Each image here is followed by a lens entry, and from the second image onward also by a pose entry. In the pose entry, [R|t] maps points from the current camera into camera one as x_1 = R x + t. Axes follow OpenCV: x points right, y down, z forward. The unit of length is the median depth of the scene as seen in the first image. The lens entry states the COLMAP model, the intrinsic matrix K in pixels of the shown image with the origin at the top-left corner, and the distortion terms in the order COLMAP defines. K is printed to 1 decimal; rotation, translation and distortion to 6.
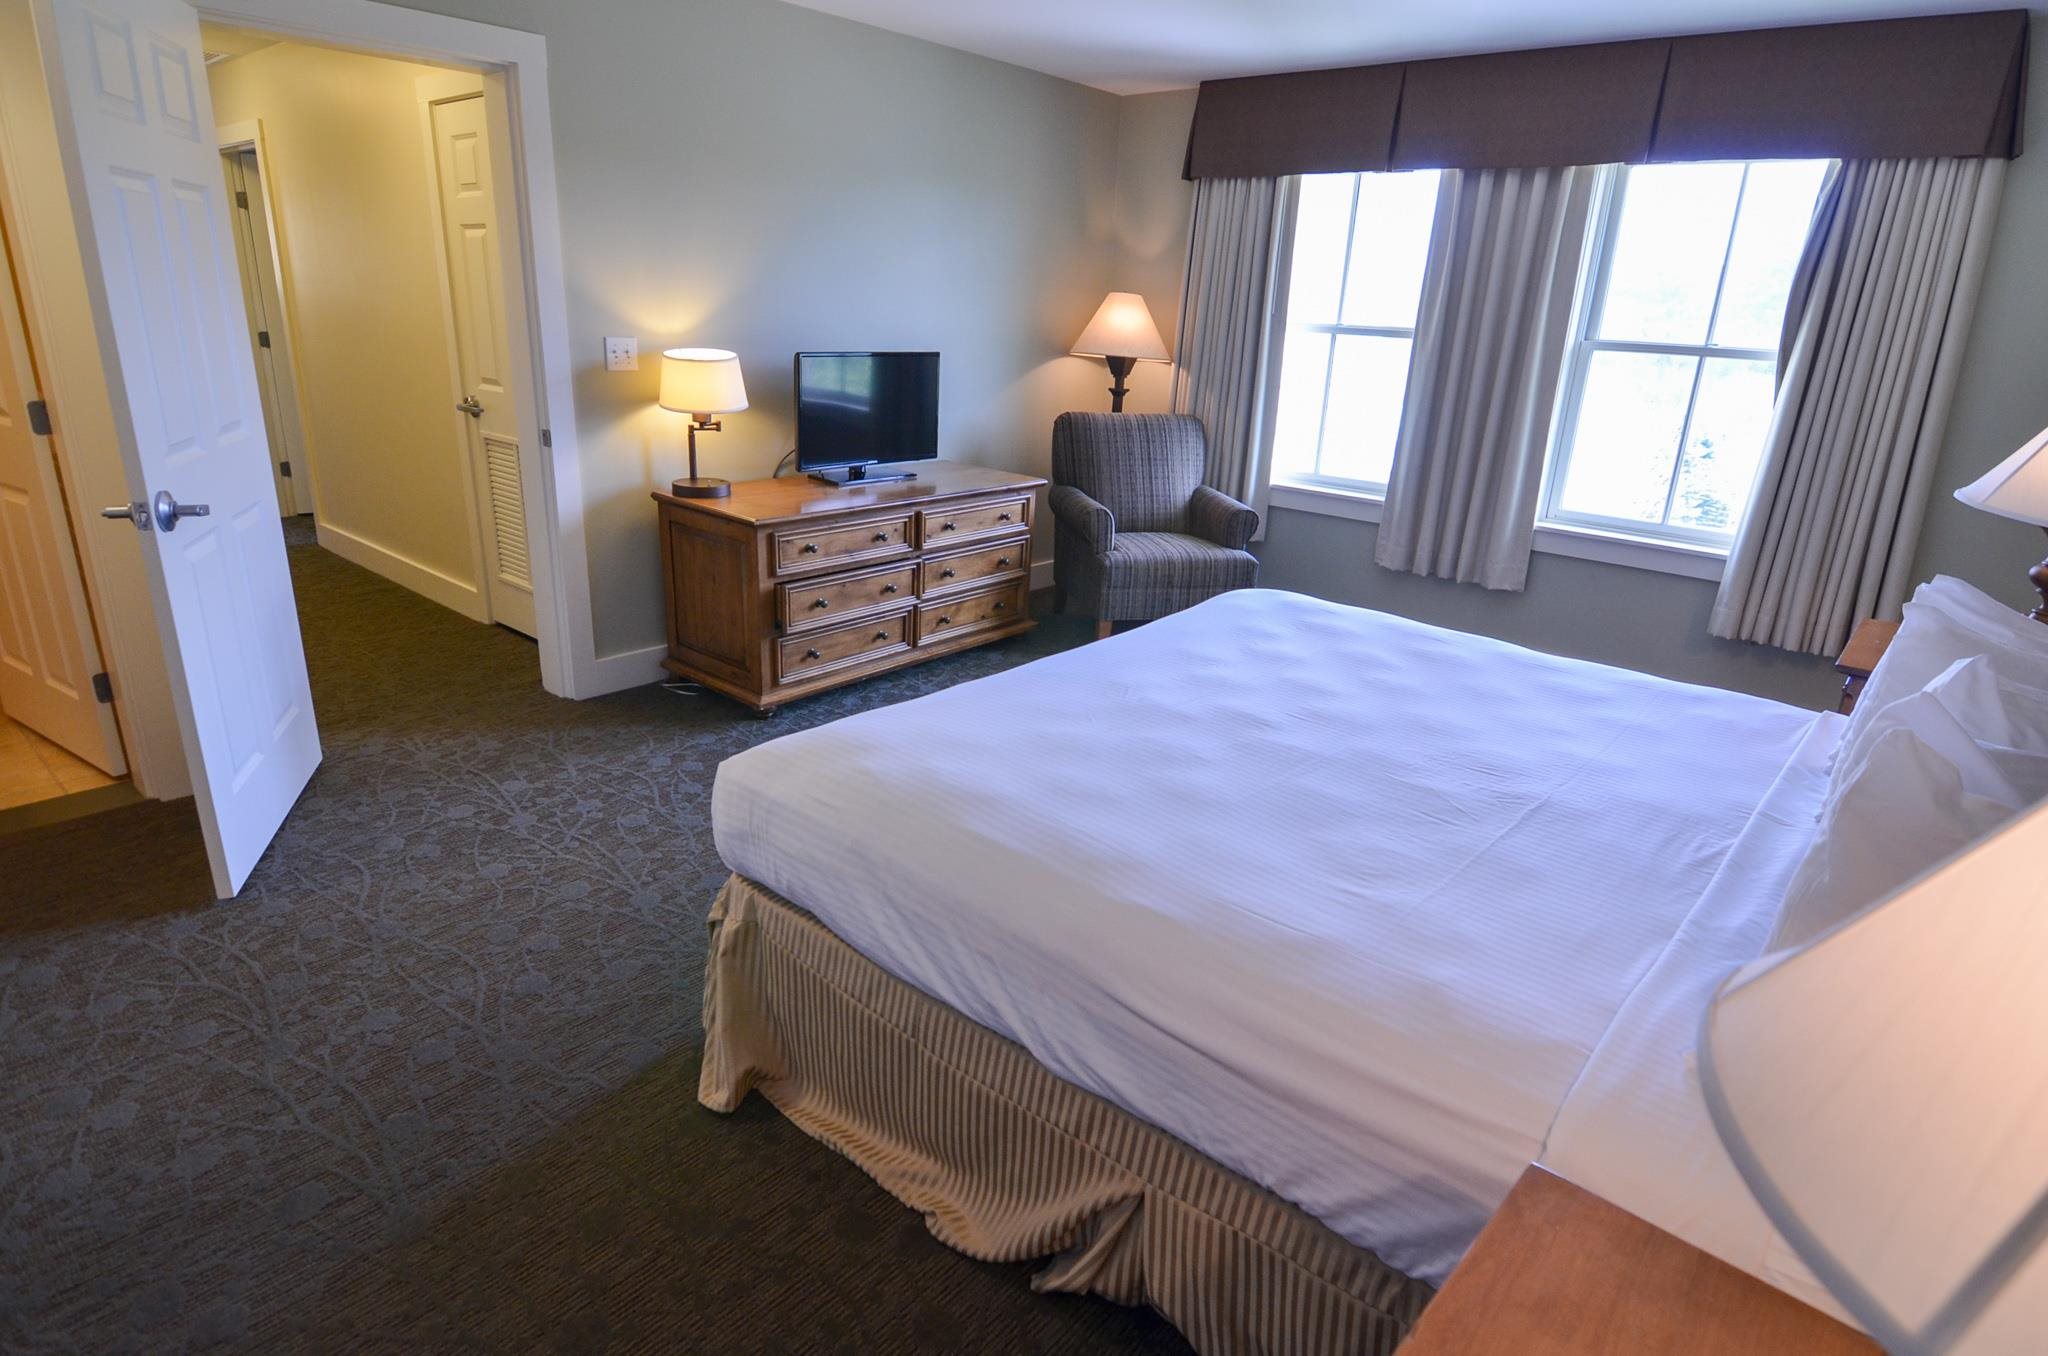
lens RADIAL K [[1070.1, 0, 1024.0], [0, 1070.1, 678.0], [0, 0, 1]] dist [-0.002213, -0.017856]
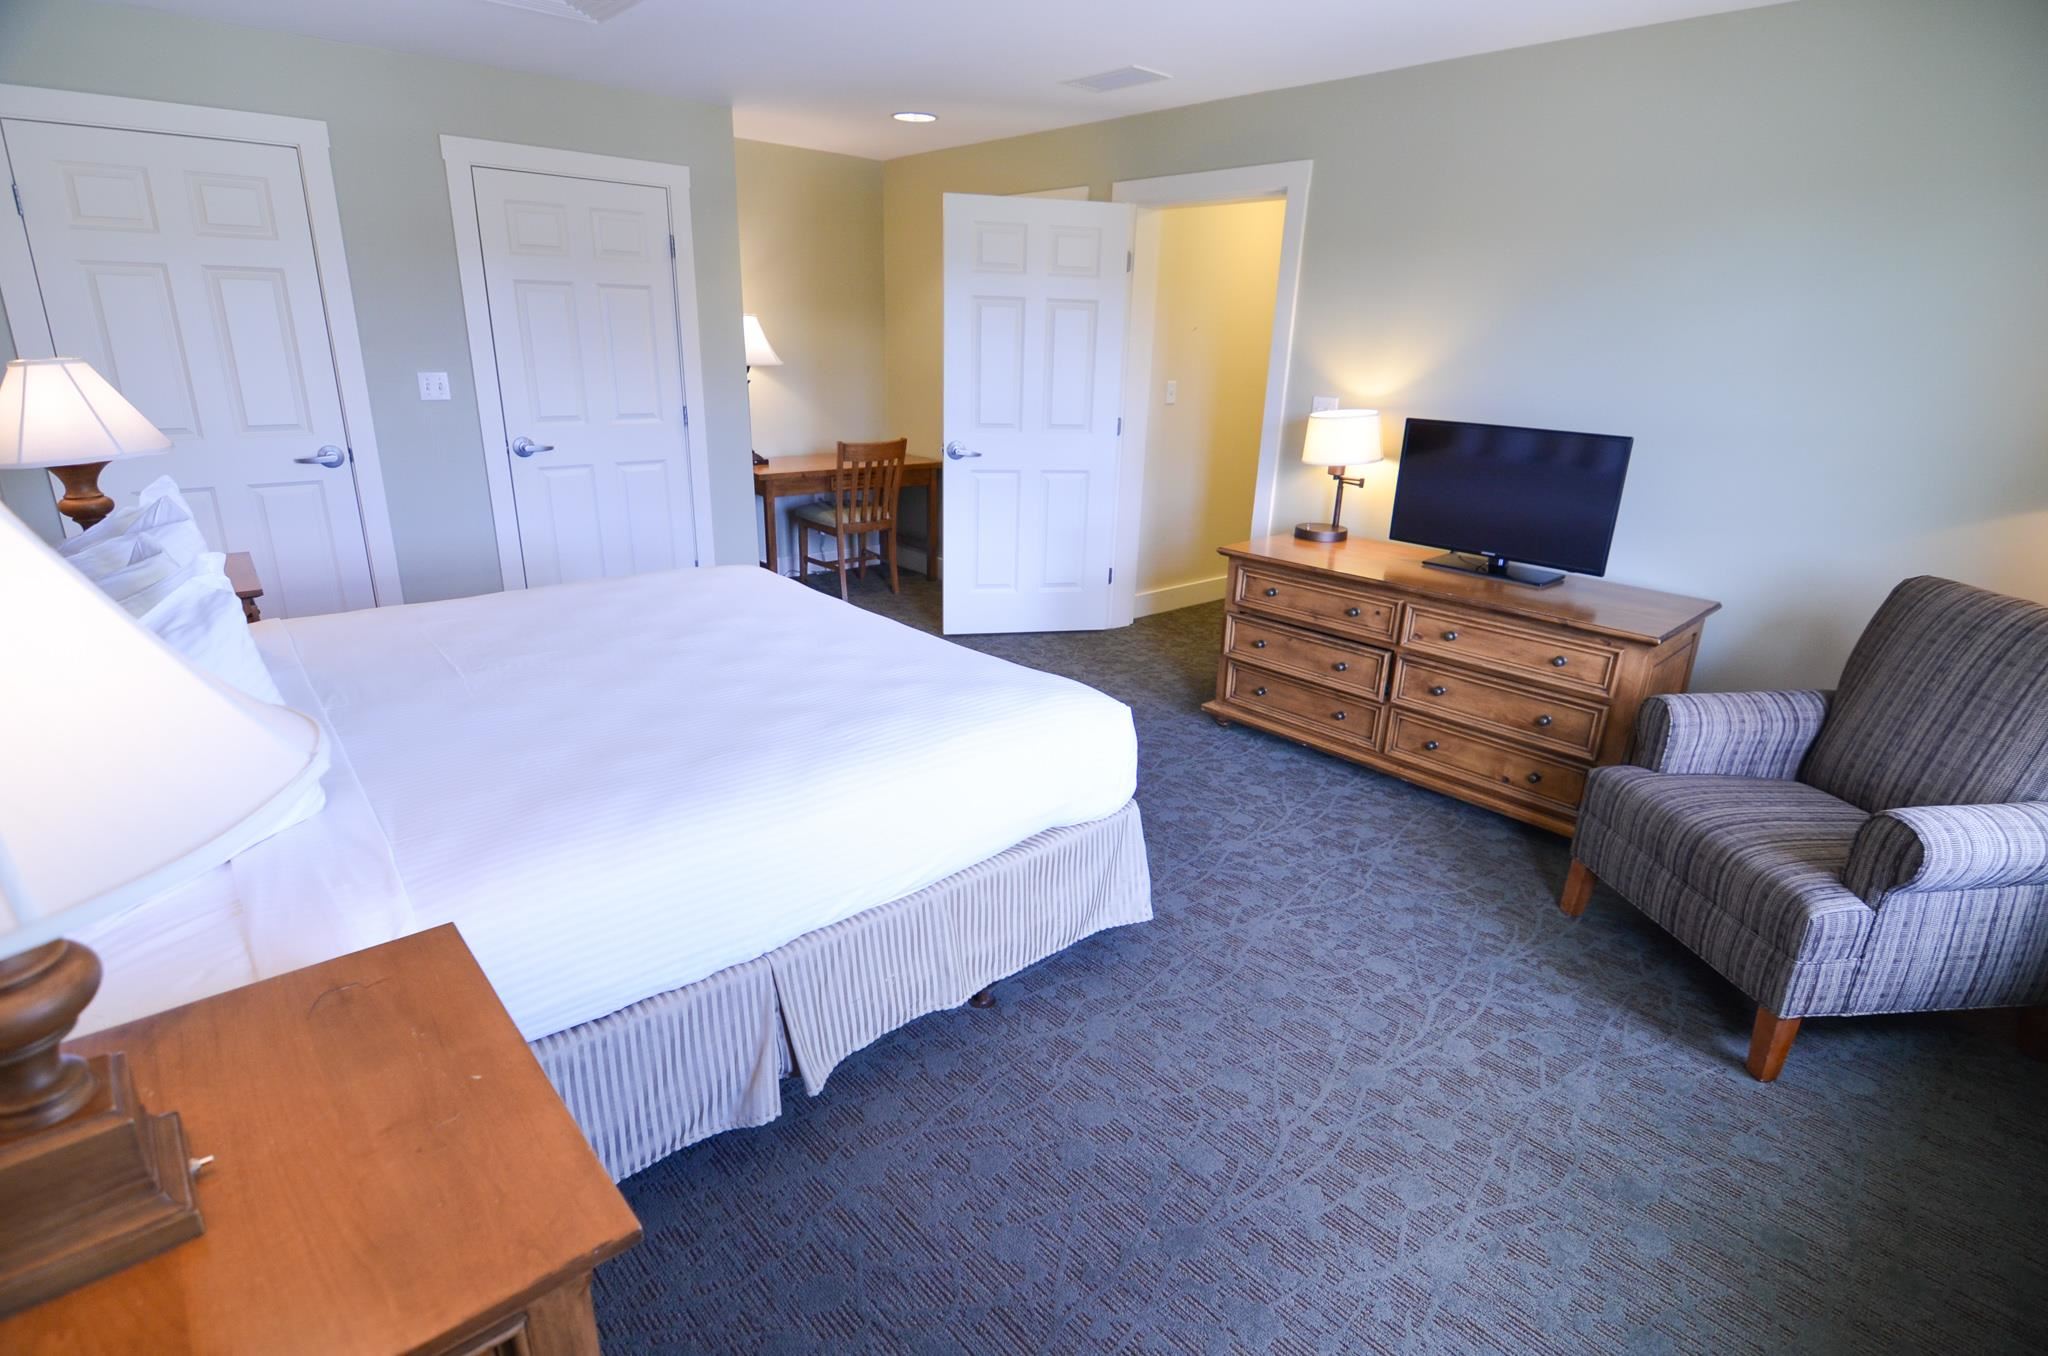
lens RADIAL K [[997.1, 0, 1025.8], [0, 997.1, 676.9], [0, 0, 1]] dist [-0.000786, -0.013937]
pose [[-0.107034, 0.279410, -0.954188, 0.730615], [-0.360093, 0.883653, 0.299148, -0.235184], [0.926756, 0.375615, 0.006033, 0.737904]]
